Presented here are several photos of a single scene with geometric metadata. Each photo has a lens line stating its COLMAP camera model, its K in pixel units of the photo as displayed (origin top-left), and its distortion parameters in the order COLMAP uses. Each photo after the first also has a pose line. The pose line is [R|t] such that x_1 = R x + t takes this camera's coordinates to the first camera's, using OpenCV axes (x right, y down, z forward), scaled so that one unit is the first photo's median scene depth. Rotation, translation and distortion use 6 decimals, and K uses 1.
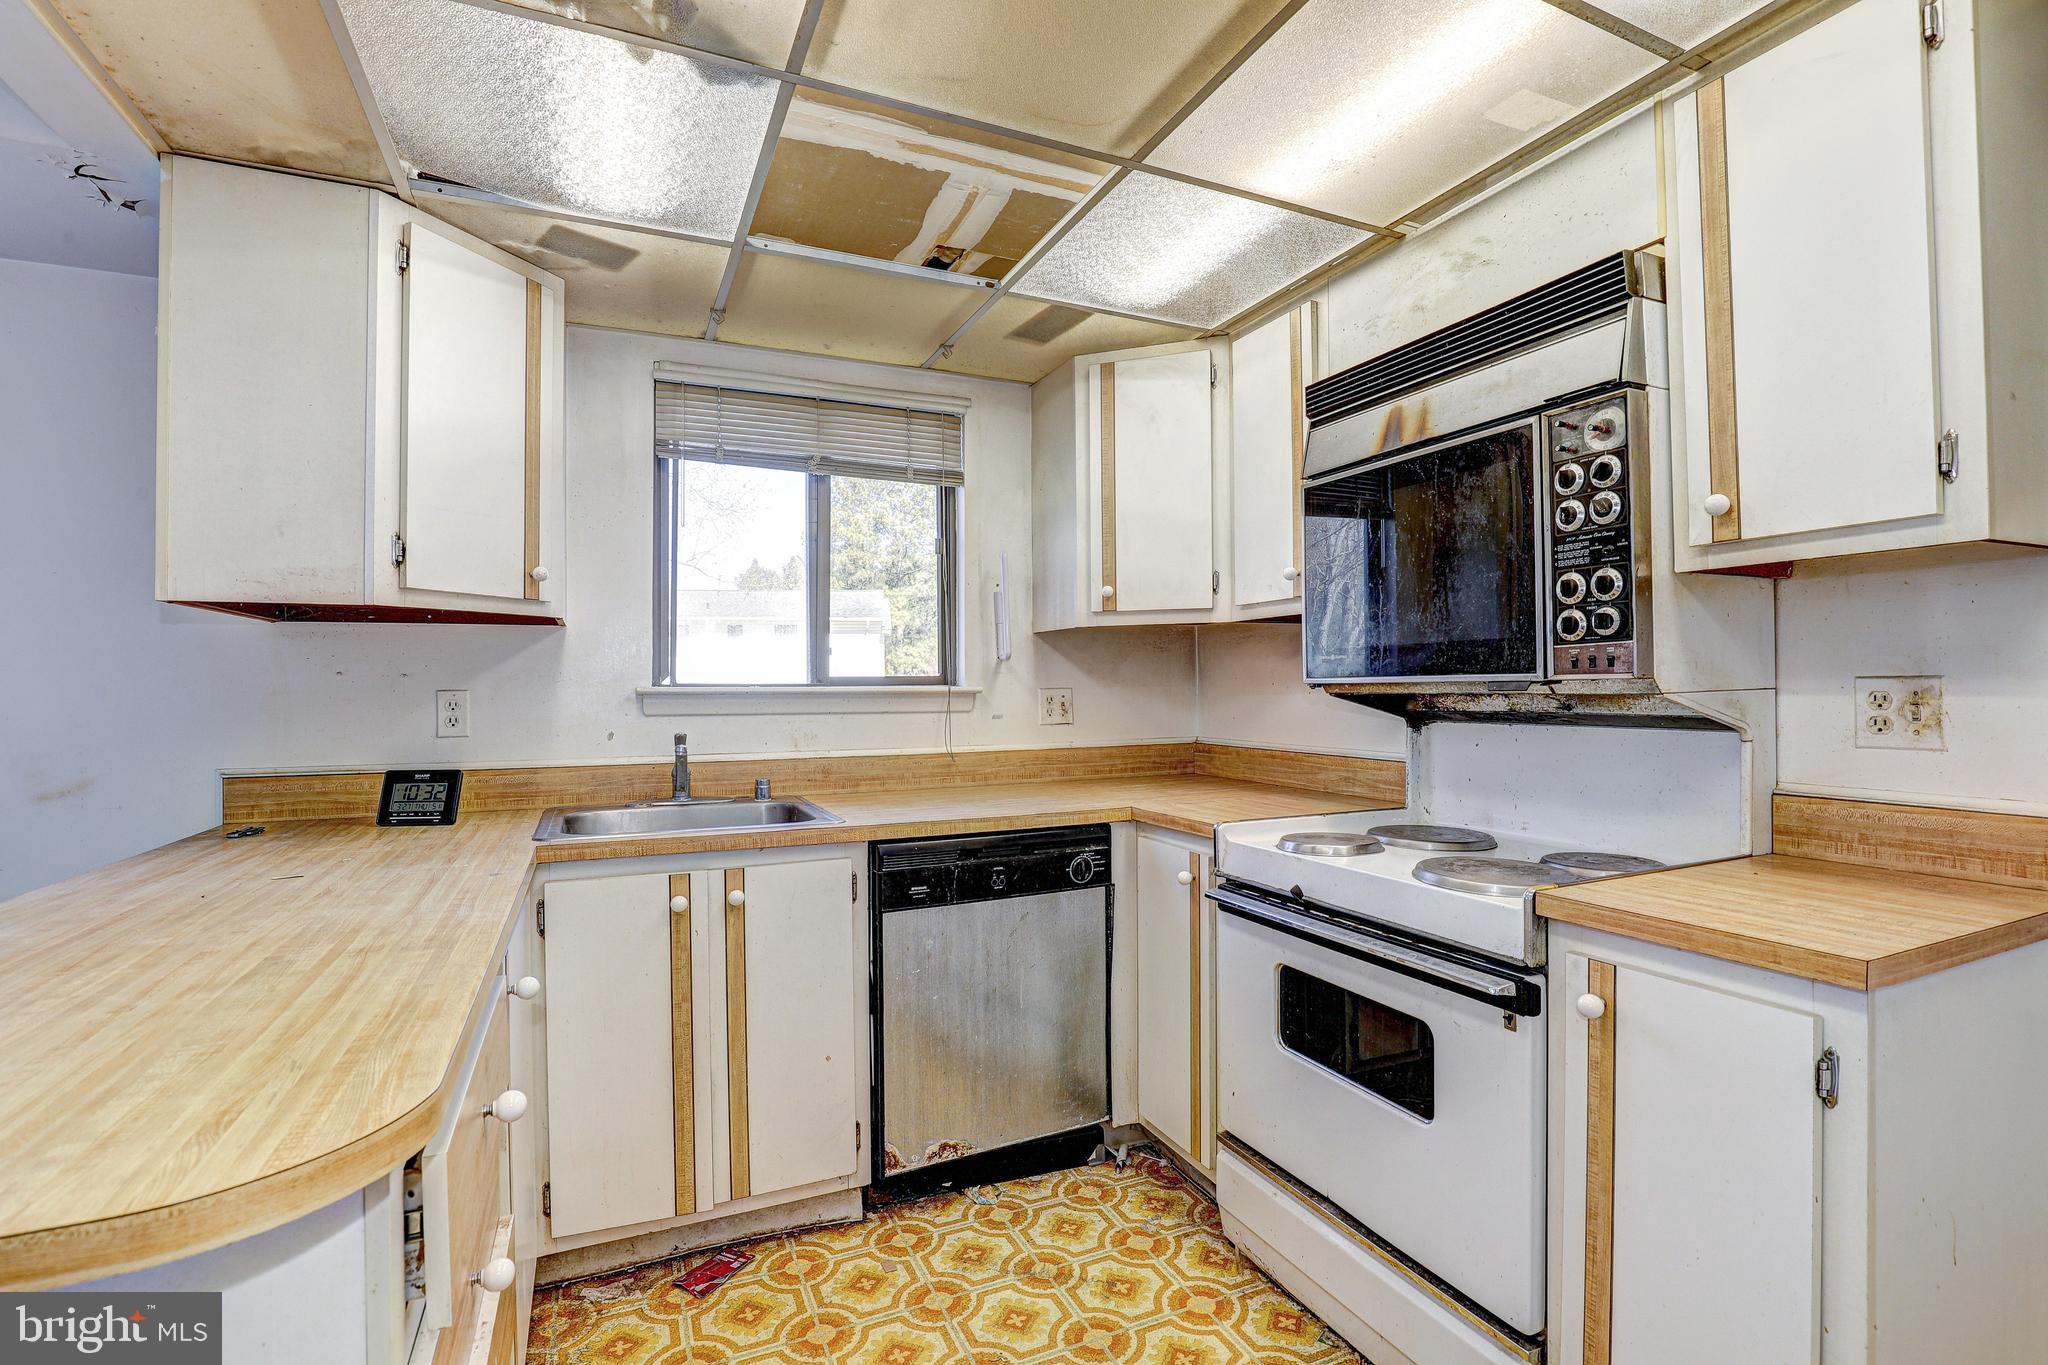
lens RADIAL K [[939.8, 0, 1028.5], [0, 939.8, 679.6], [0, 0, 1]] dist [-0.024014, 0.000937]
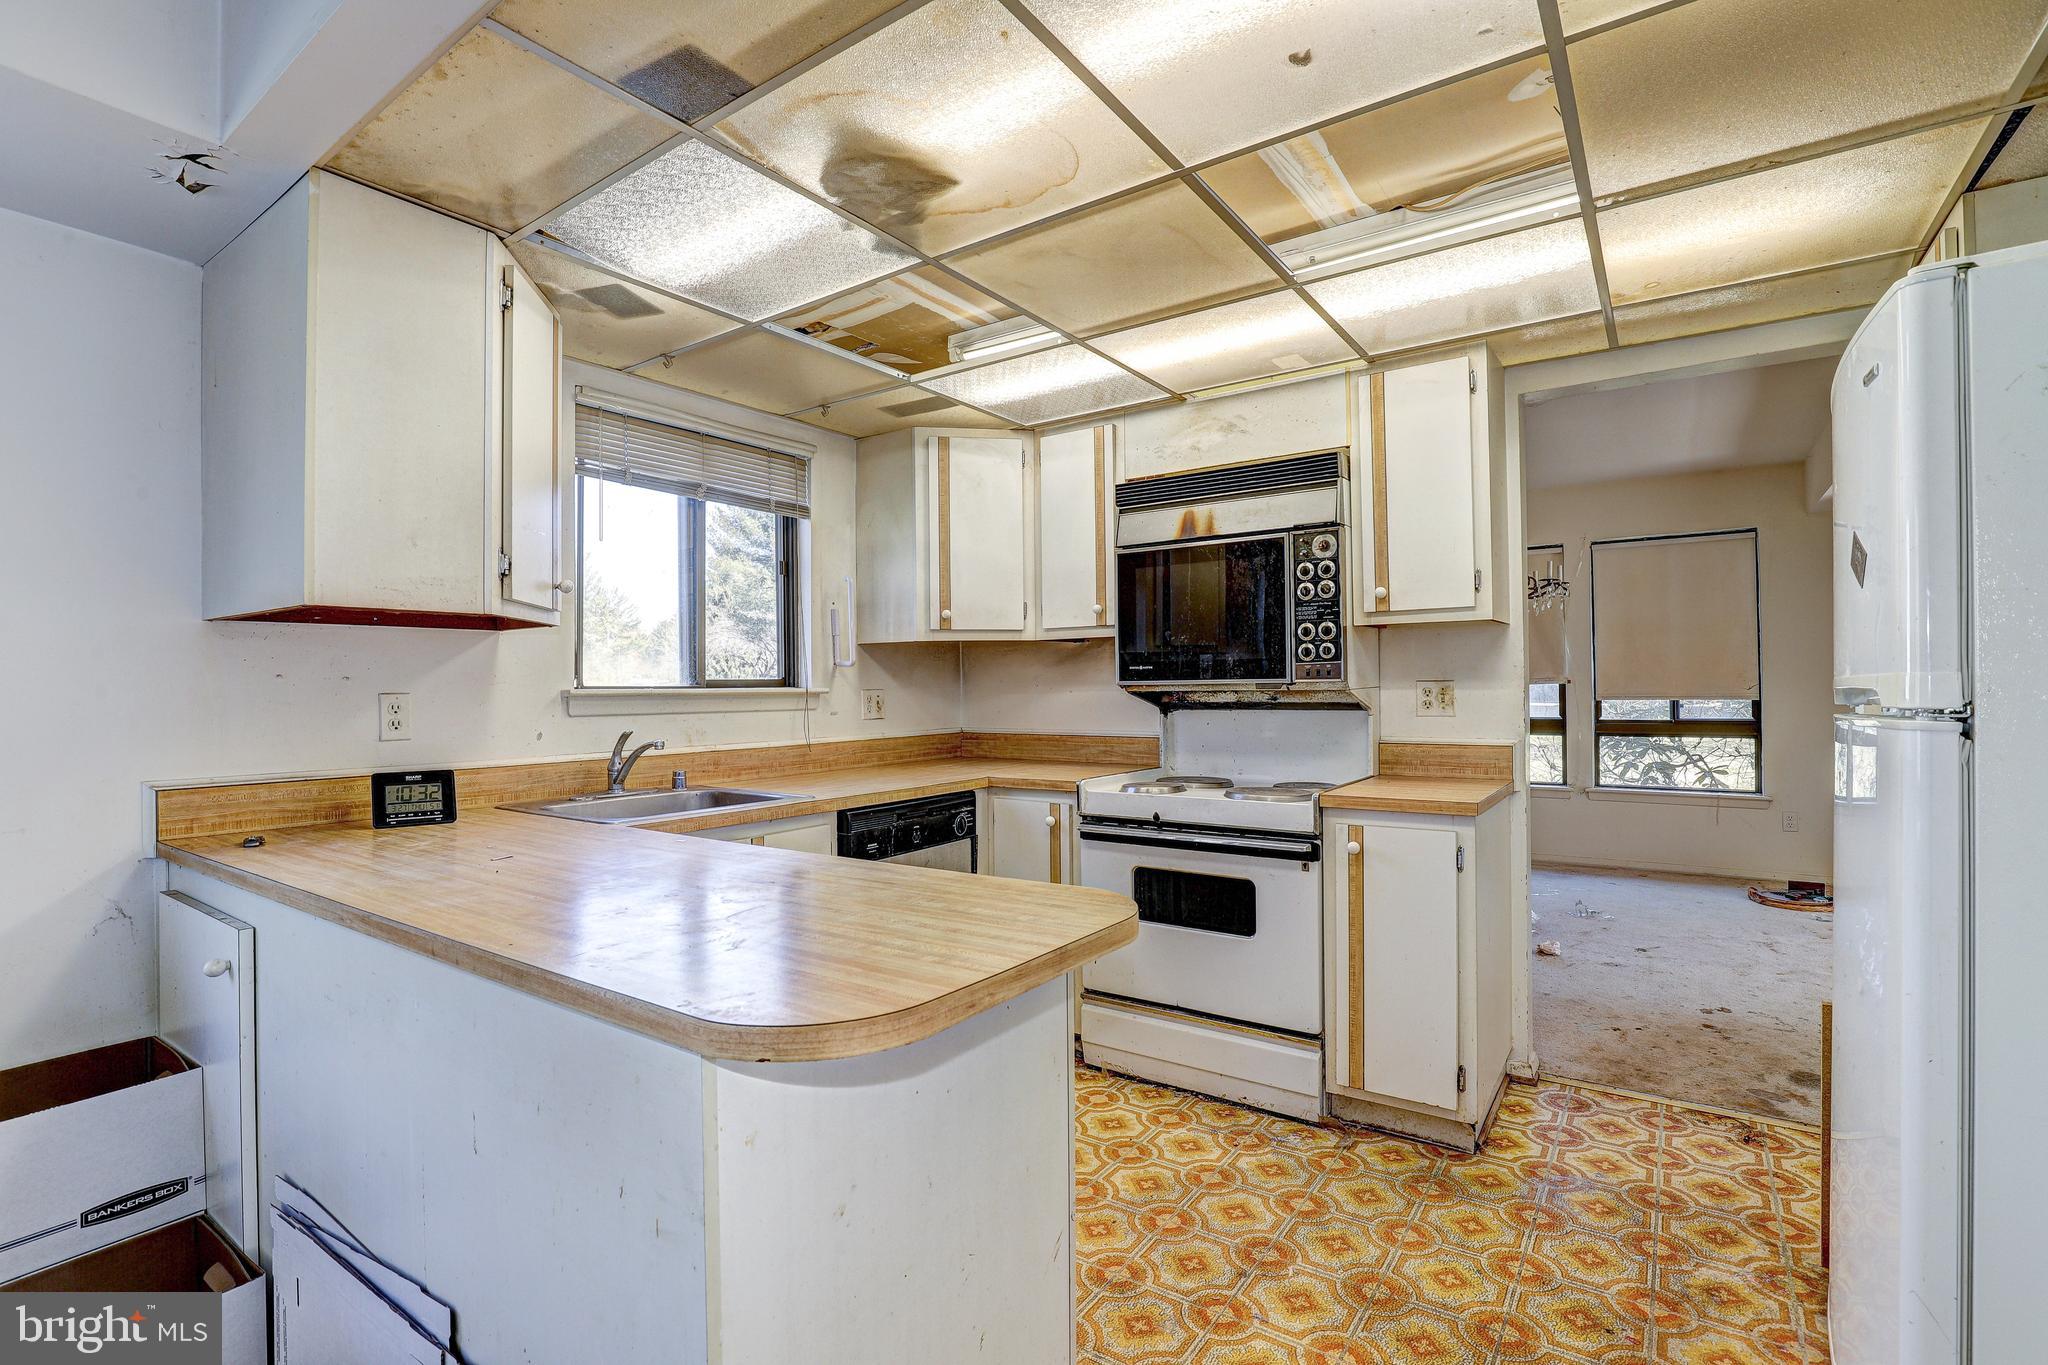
lens RADIAL K [[939.8, 0, 1026.4], [0, 939.8, 679.2], [0, 0, 1]] dist [-0.024014, 0.000937]
pose [[0.864392, 0.001513, 0.502816, -0.583998], [0.000368, 0.999993, -0.003641, 0.000403], [-0.502818, 0.003332, 0.864386, -0.215950]]
